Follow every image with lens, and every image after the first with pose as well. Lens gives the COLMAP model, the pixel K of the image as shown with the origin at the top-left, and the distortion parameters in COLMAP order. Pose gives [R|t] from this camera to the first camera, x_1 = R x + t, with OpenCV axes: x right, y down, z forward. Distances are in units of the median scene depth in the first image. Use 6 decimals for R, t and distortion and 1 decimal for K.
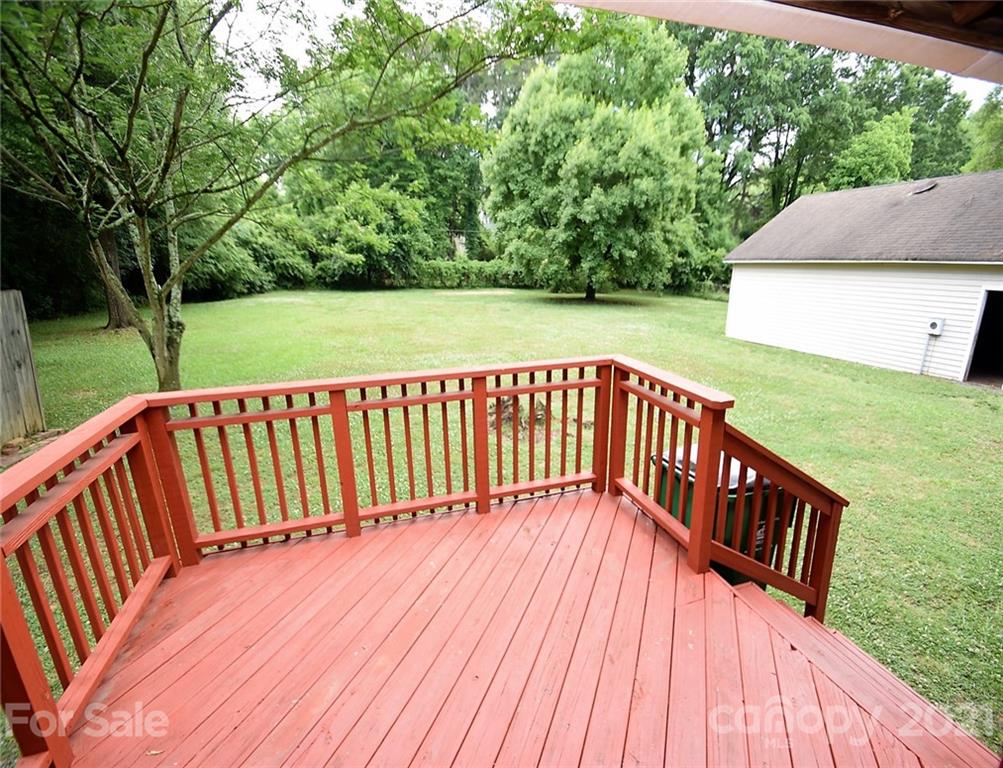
lens RADIAL K [[446.7, 0, 501.5], [0, 446.7, 384.0], [0, 0, 1]] dist [0.001974, -0.001164]
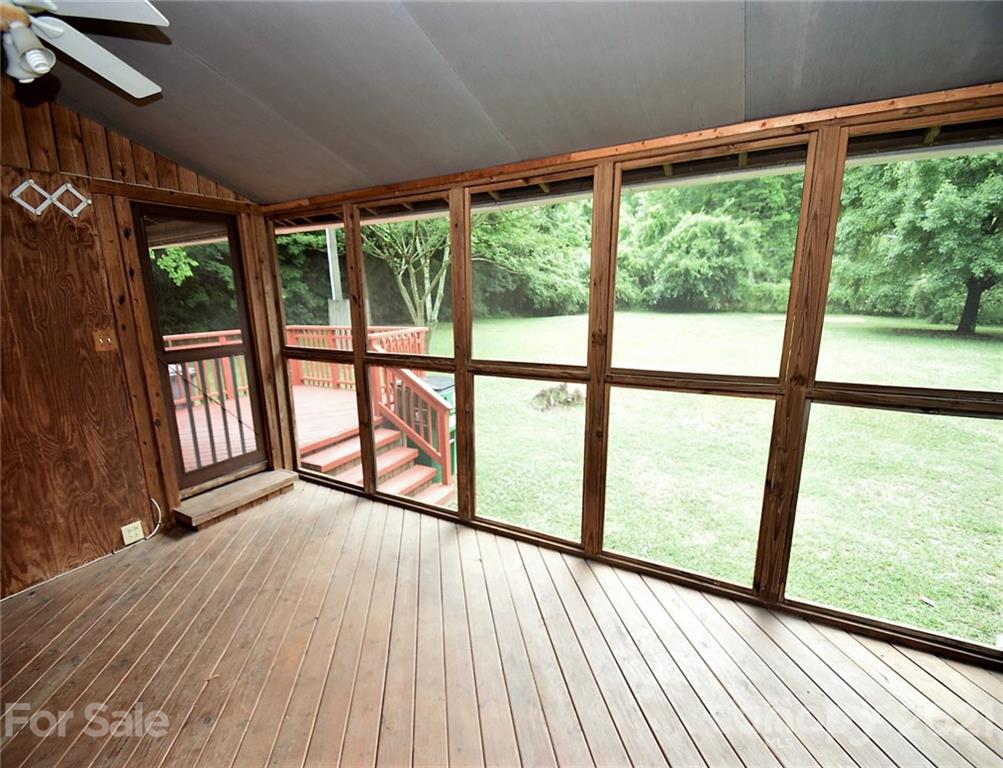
lens RADIAL K [[446.7, 0, 501.5], [0, 446.7, 384.0], [0, 0, 1]] dist [0.001974, -0.001164]
pose [[0.690918, 0.139405, -0.709365, 0.176334], [-0.175404, 0.984237, 0.022580, 0.004388], [0.701332, 0.108825, 0.704479, -0.013297]]
